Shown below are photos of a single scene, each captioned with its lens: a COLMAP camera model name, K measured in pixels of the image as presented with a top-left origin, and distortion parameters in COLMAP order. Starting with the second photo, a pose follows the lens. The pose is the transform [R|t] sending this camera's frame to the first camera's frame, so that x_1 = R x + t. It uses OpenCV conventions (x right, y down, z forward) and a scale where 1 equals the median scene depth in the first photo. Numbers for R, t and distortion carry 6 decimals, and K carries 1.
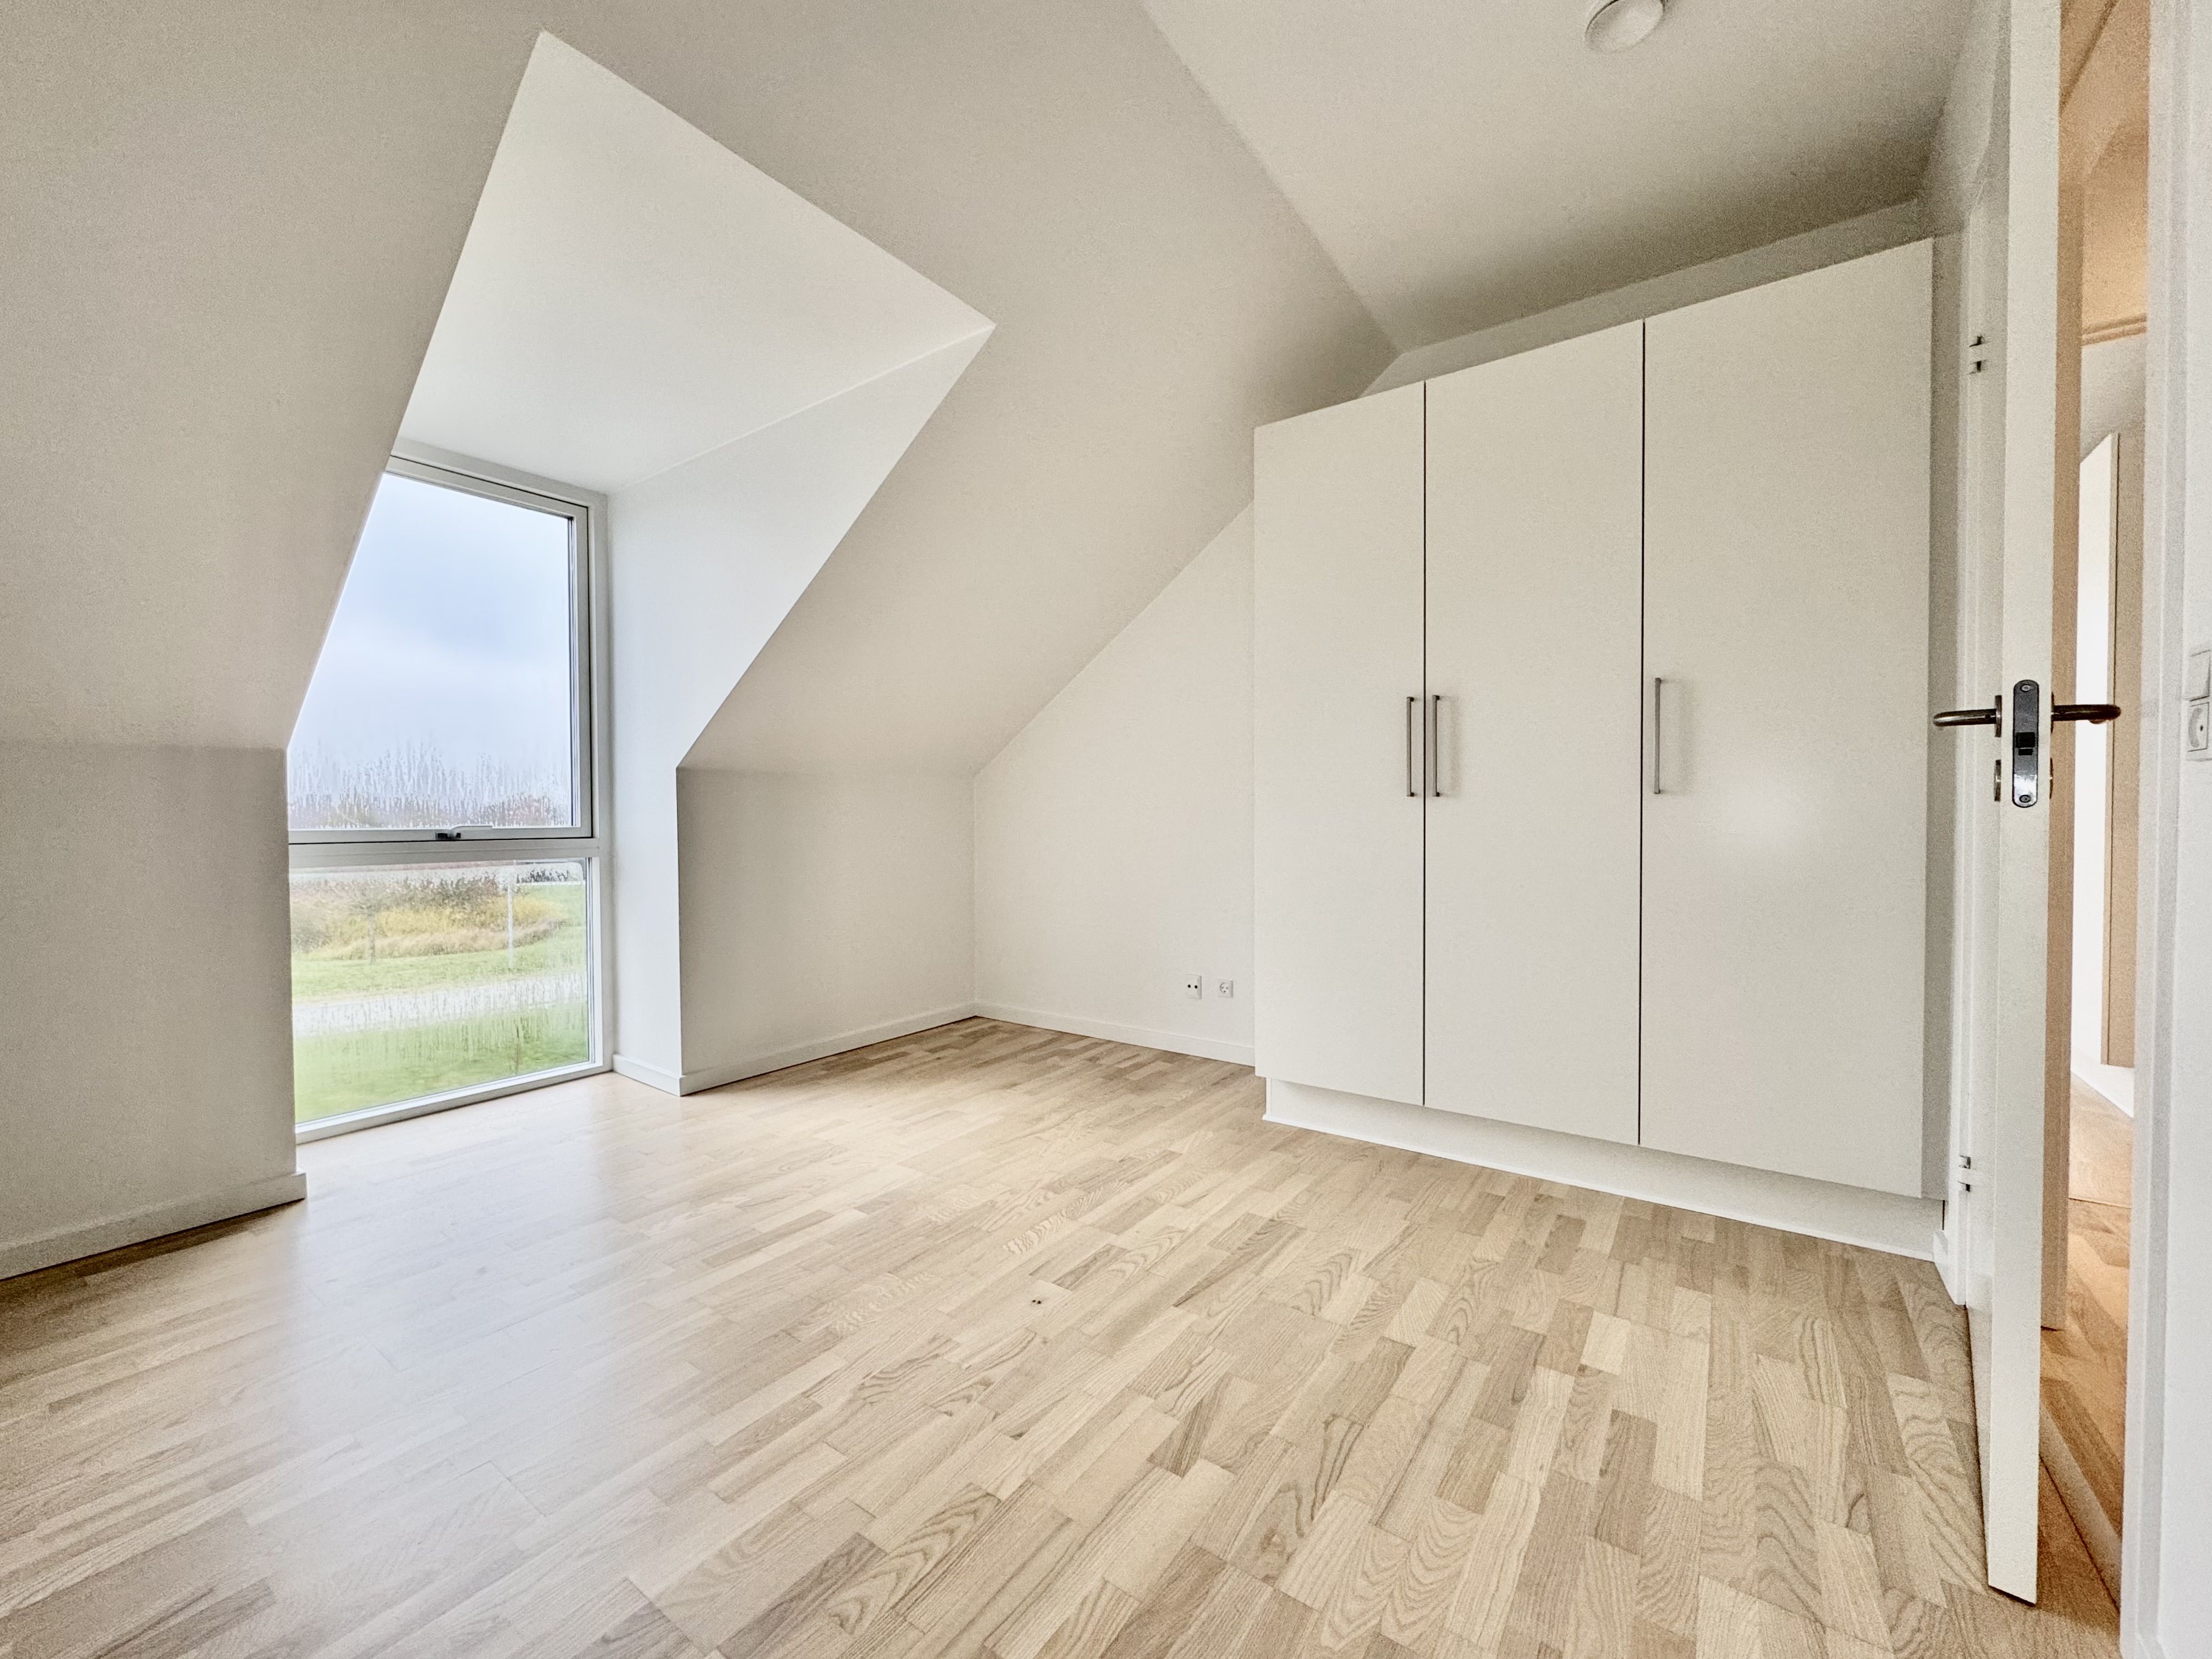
lens RADIAL K [[891.3, 0, 1112.6], [0, 891.3, 832.5], [0, 0, 1]] dist [0.001064, 0.000279]
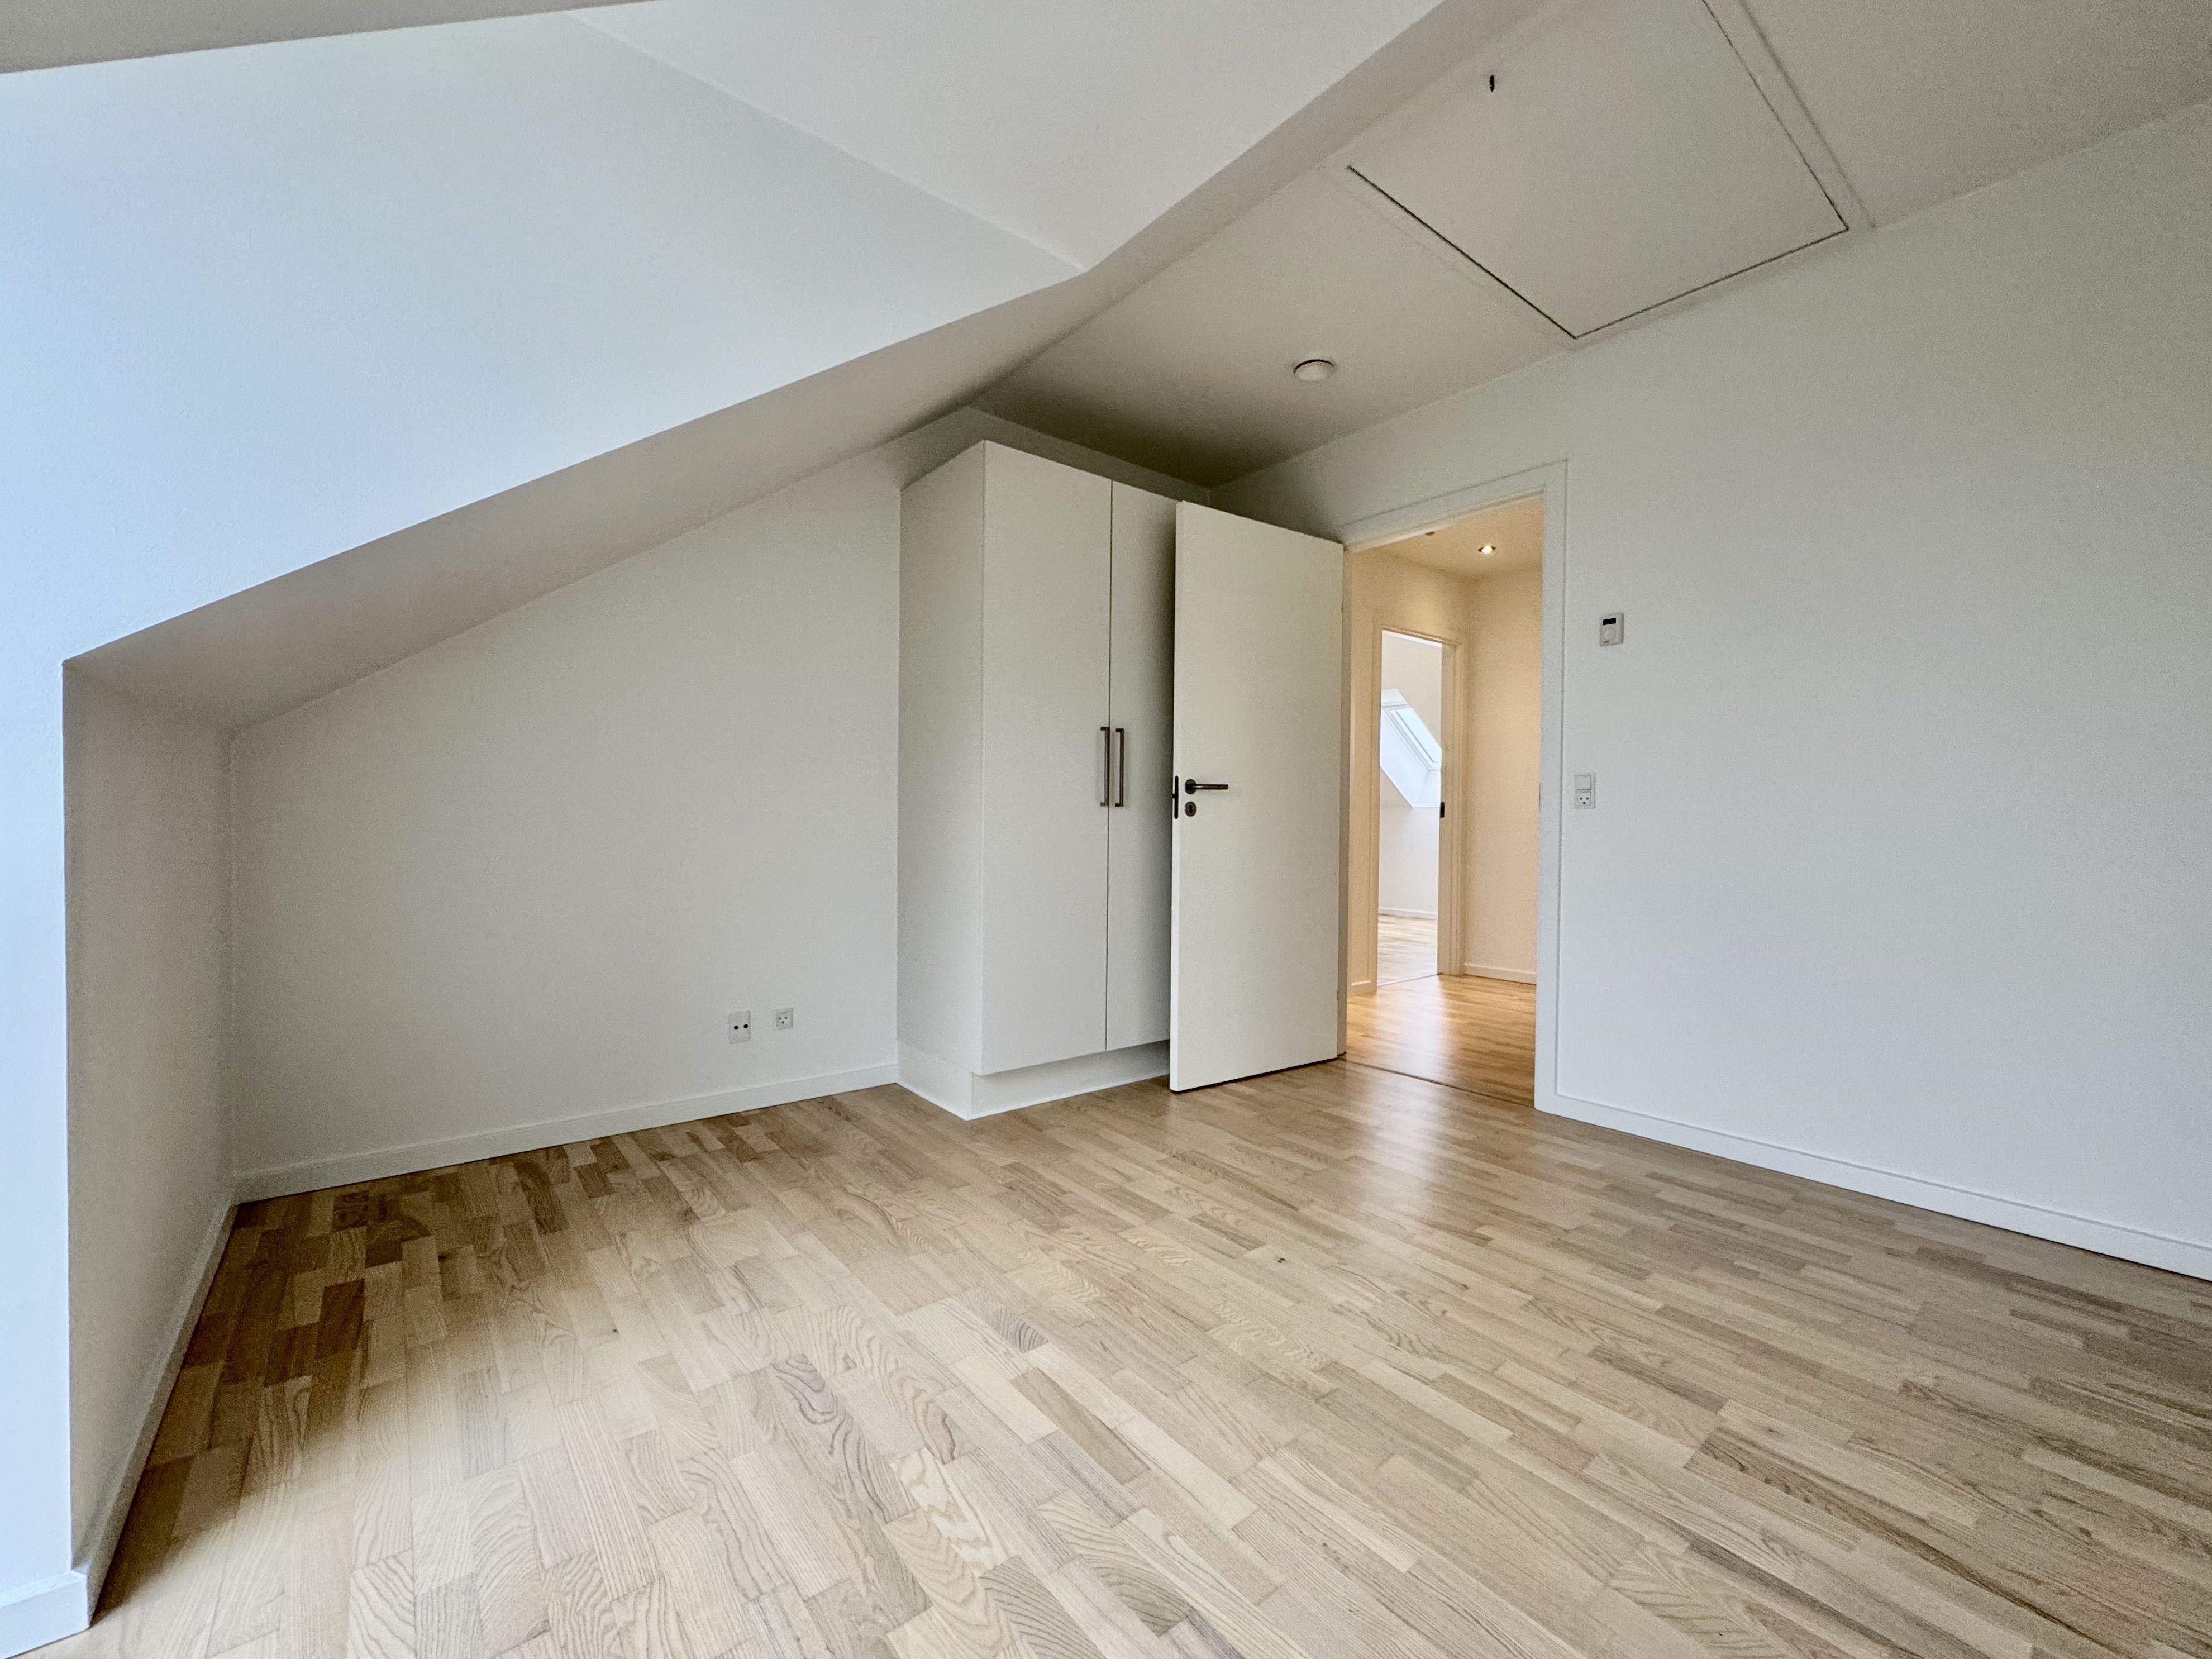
lens RADIAL K [[891.2, 0, 1115.3], [0, 891.2, 827.7], [0, 0, 1]] dist [0.001064, 0.000279]
pose [[0.266302, 0.000867, 0.963889, -0.760850], [0.006863, 0.999973, -0.002796, -0.006365], [-0.963865, 0.007359, 0.266289, 0.567130]]
